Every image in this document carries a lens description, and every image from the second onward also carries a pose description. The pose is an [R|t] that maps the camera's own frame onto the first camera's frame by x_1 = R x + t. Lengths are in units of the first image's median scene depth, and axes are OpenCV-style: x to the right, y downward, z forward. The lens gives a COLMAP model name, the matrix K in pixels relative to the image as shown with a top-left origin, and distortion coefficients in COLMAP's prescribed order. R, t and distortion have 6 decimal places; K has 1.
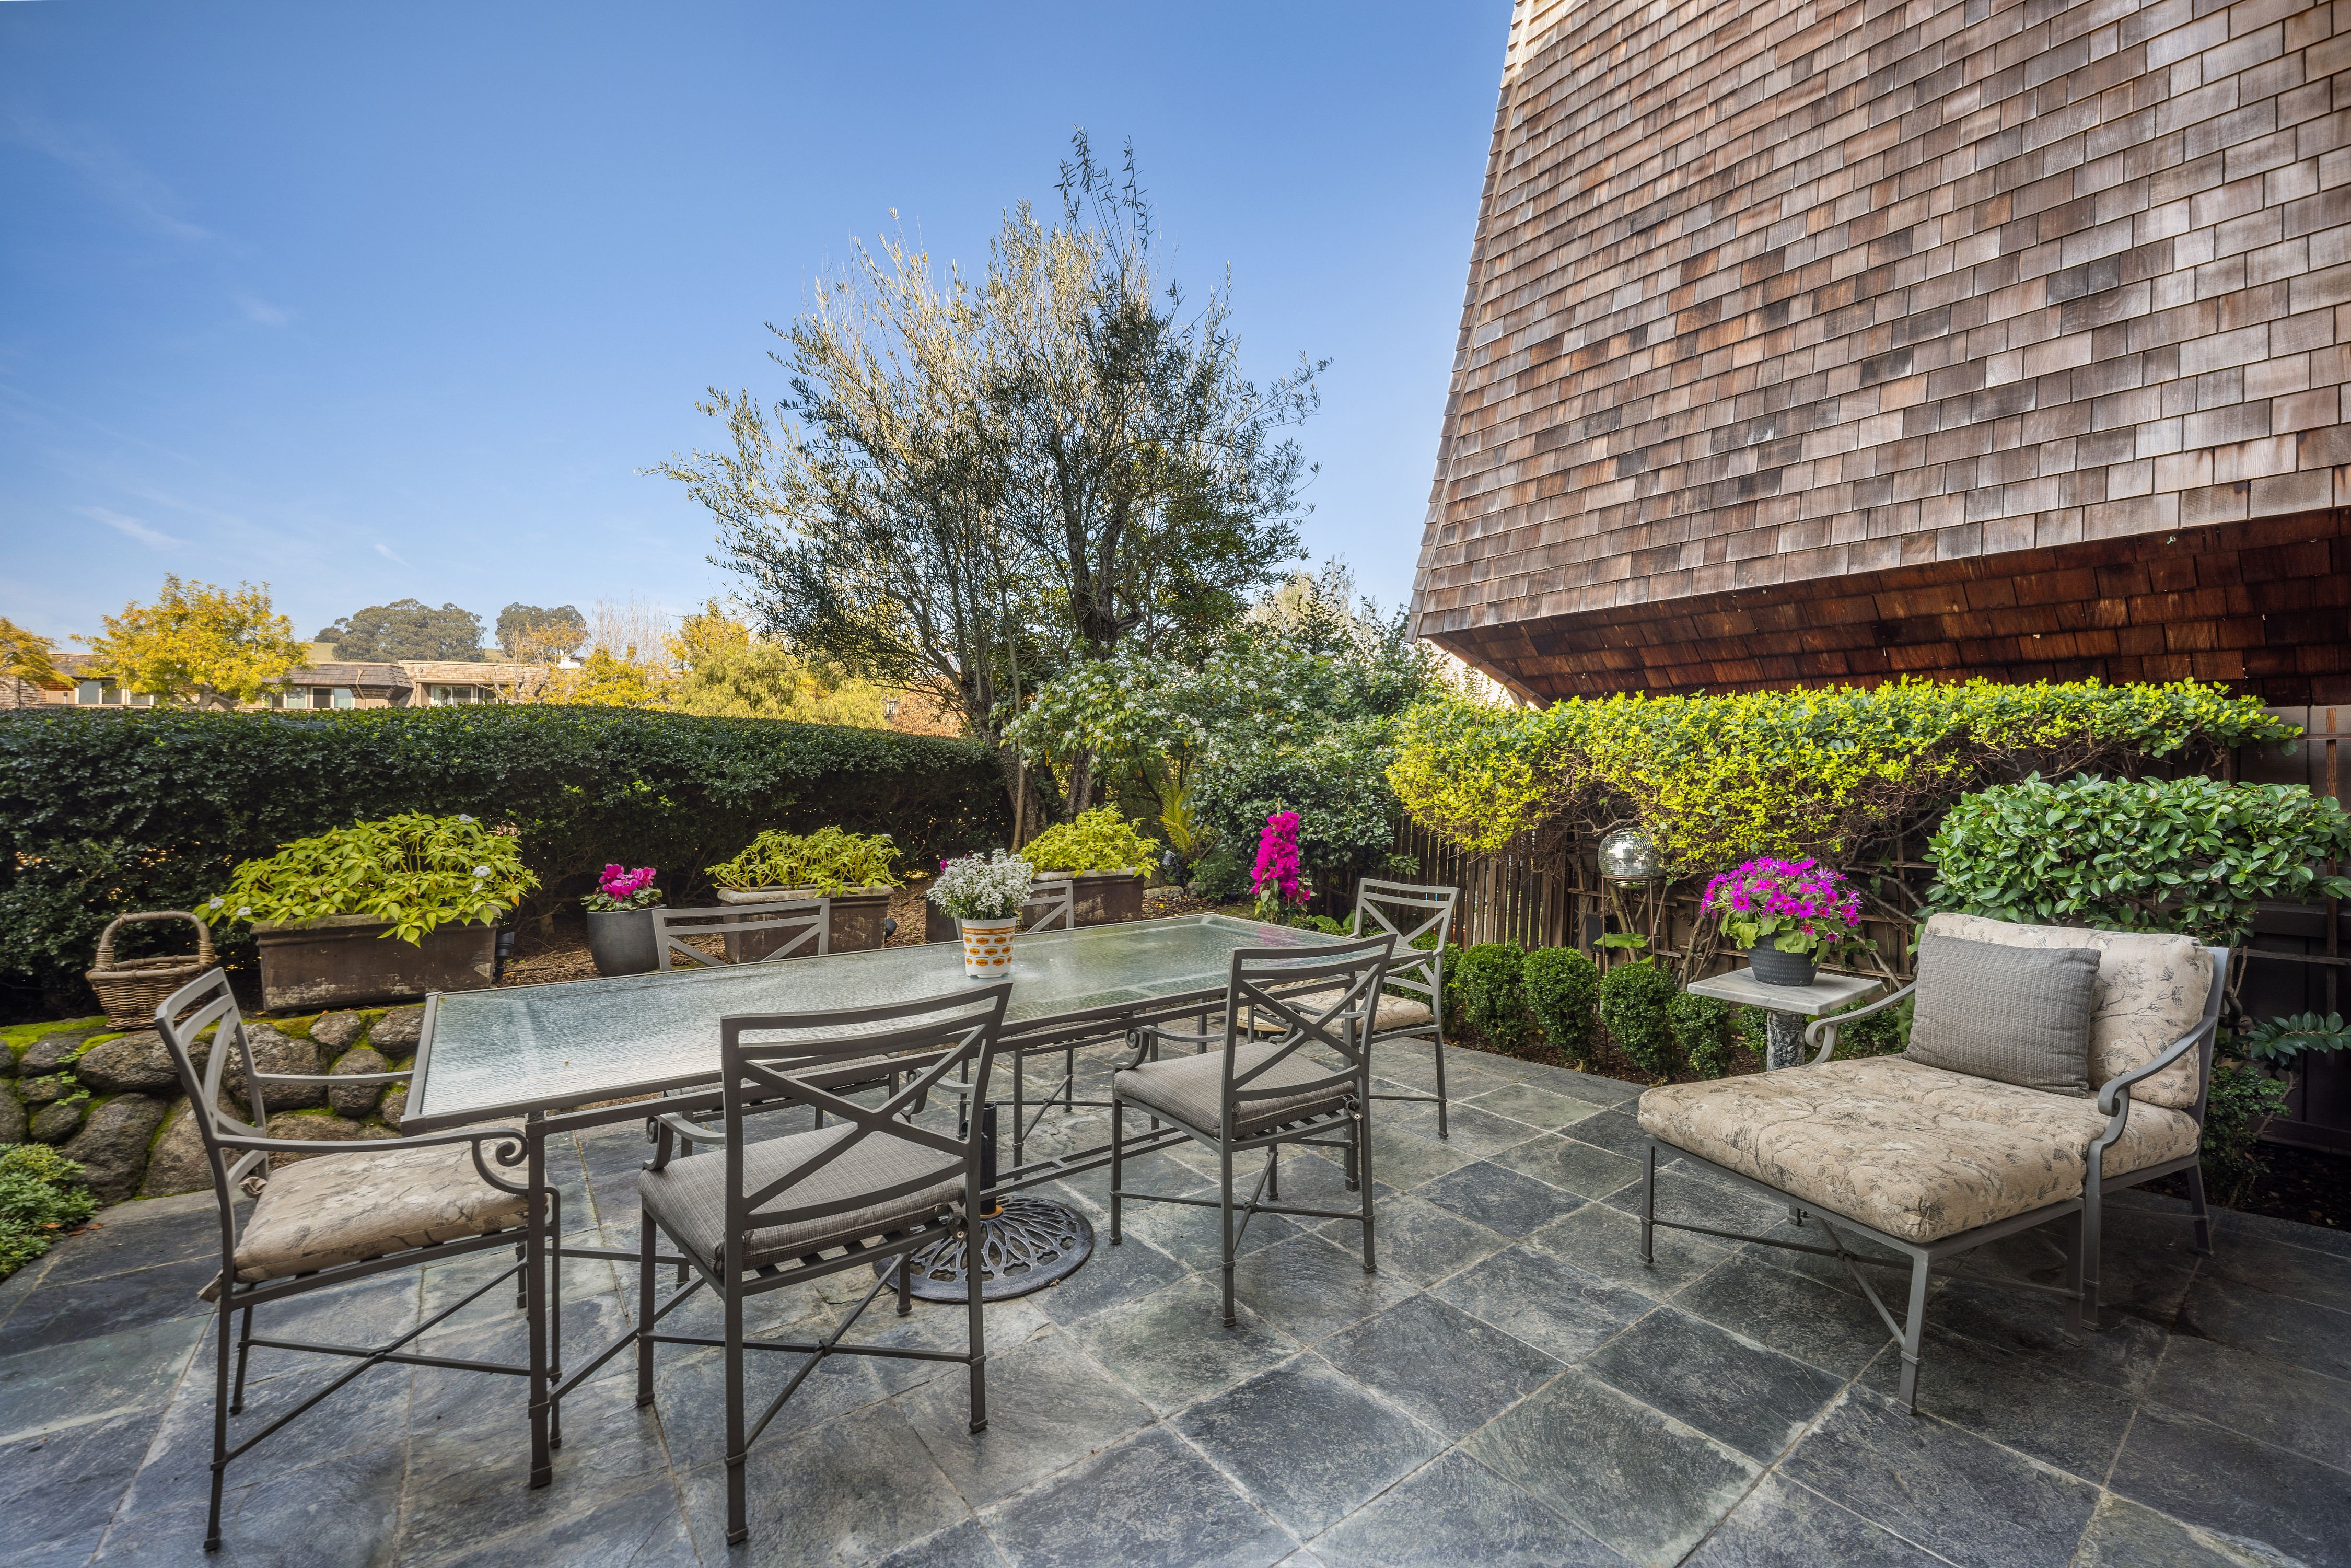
lens RADIAL K [[971.6, 0, 1179.6], [0, 971.6, 770.9], [0, 0, 1]] dist [-0.000849, -0.004895]
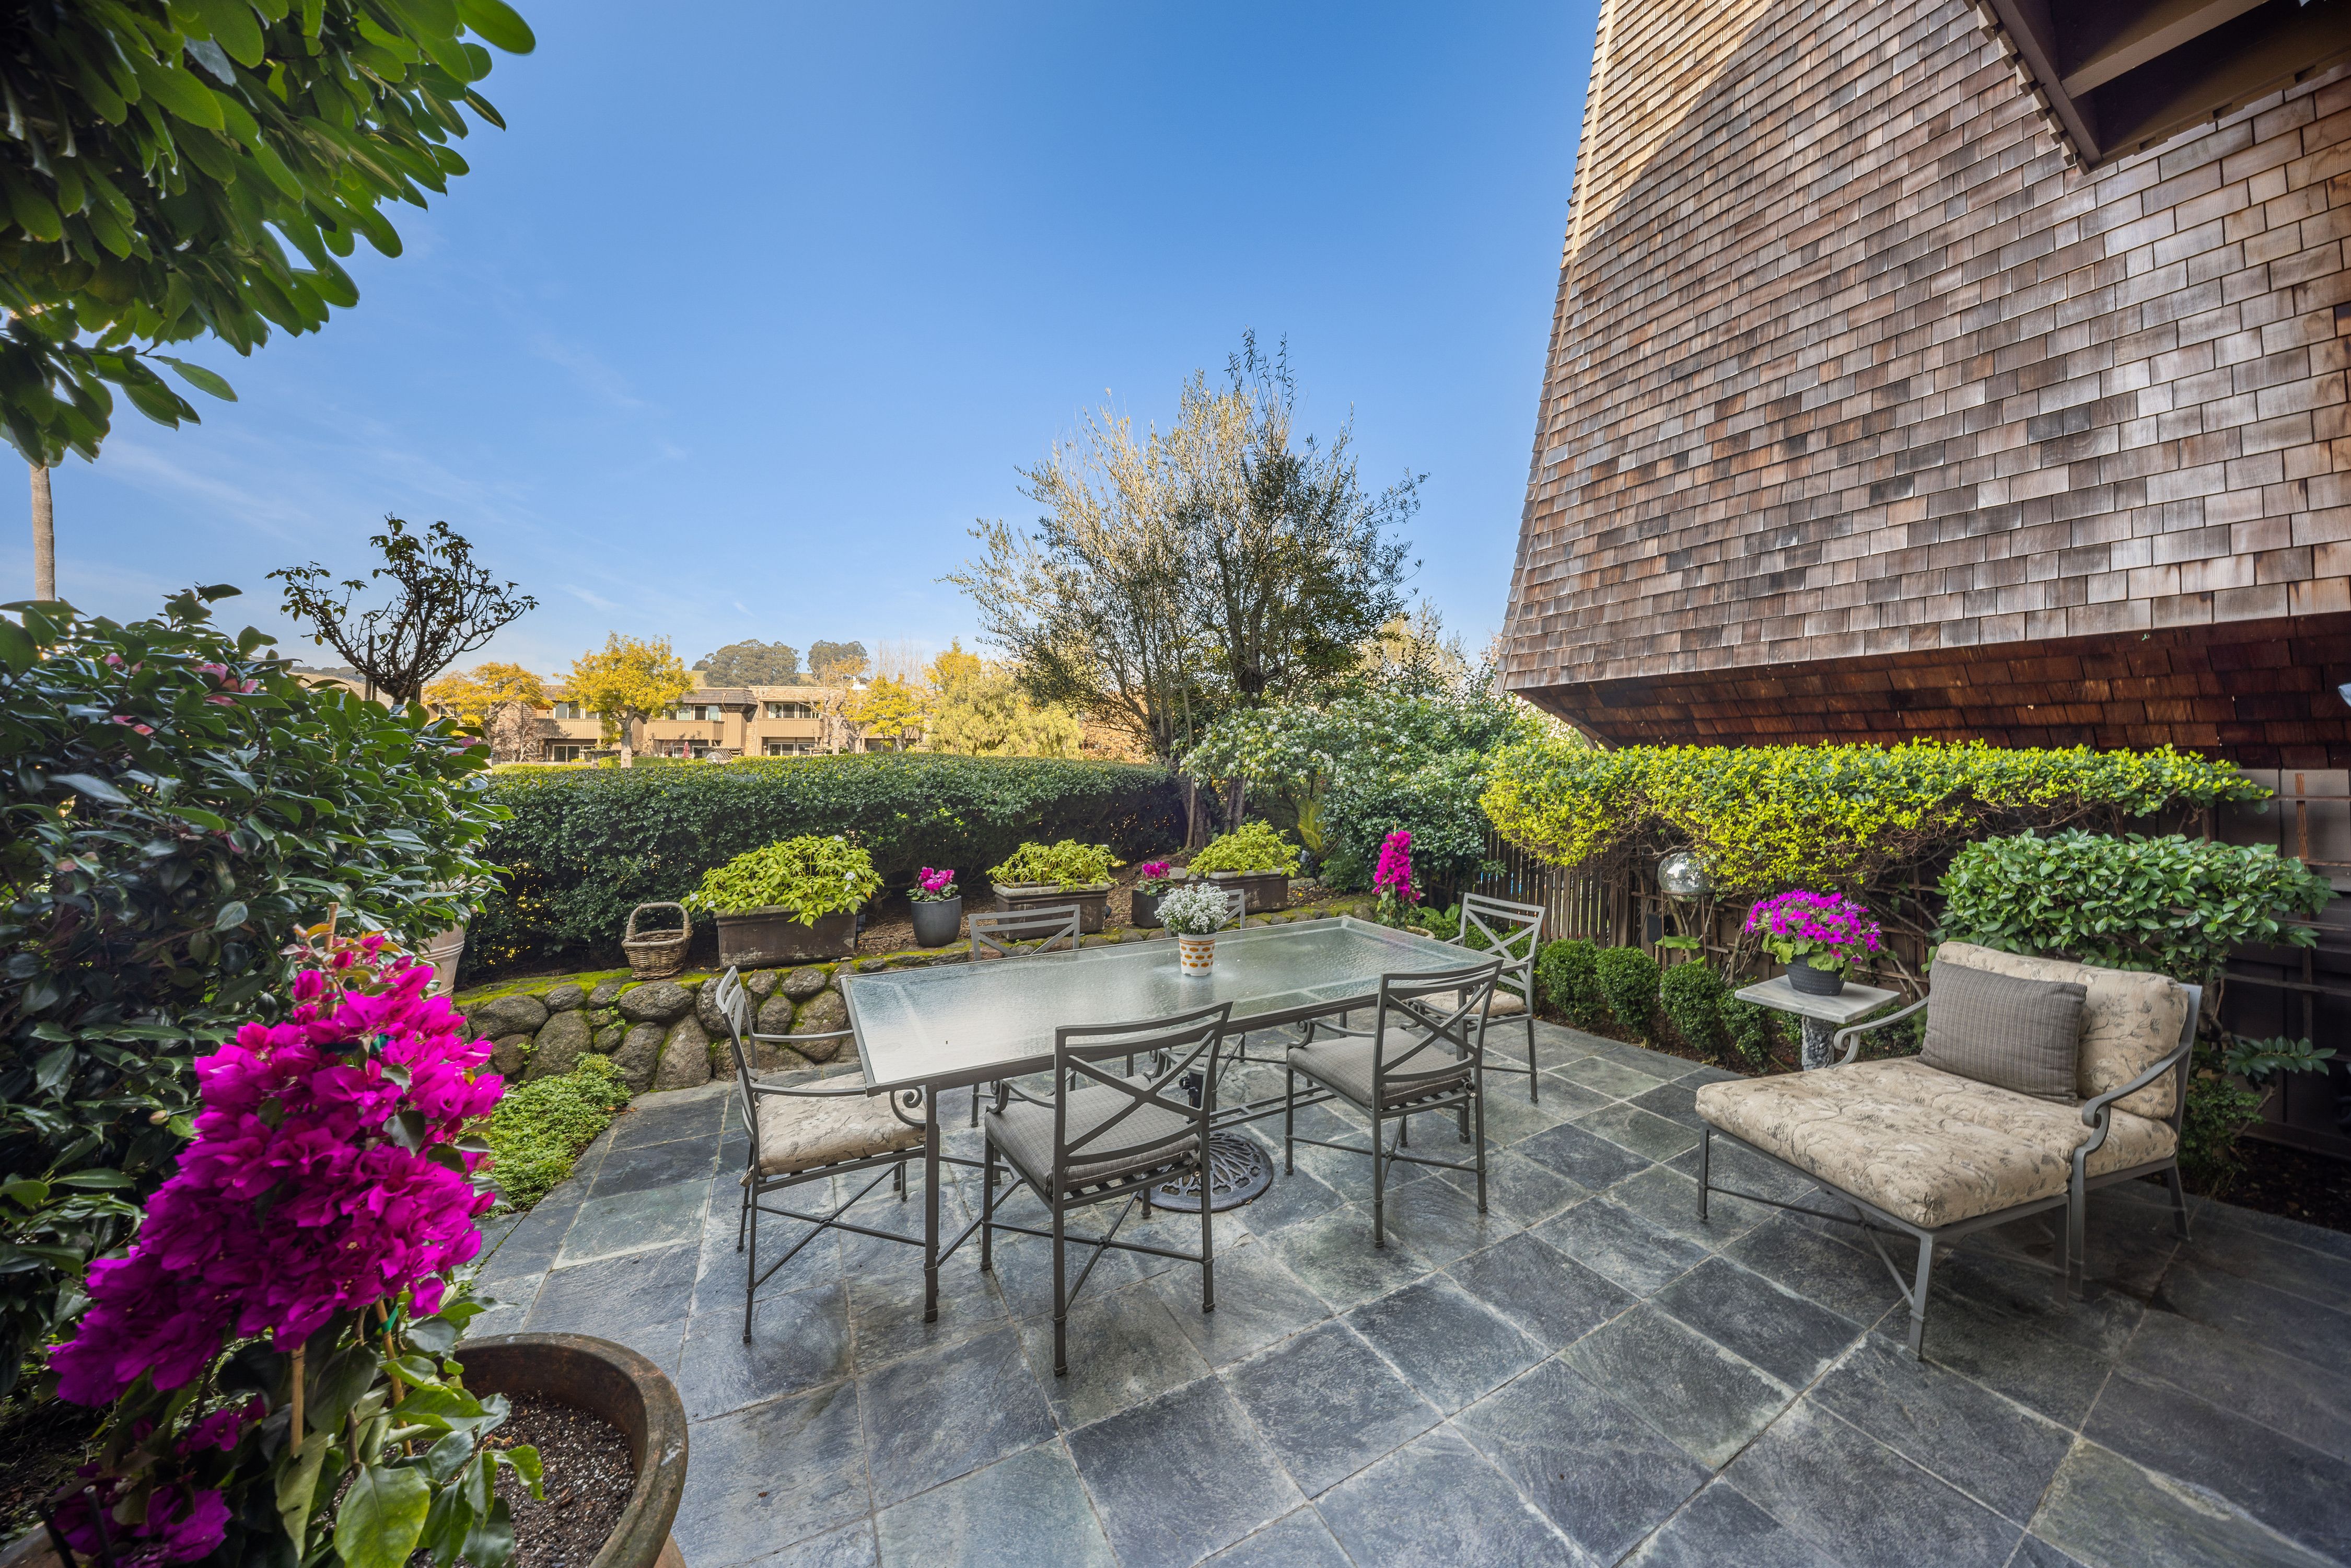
lens RADIAL K [[760.2, 0, 1189.3], [0, 760.2, 732.5], [0, 0, 1]] dist [-0.026392, 0.001045]
pose [[0.989695, -0.004187, -0.143127, -0.039333], [-0.001155, 0.999307, -0.037218, -0.077575], [0.143183, 0.036999, 0.989004, -0.077830]]
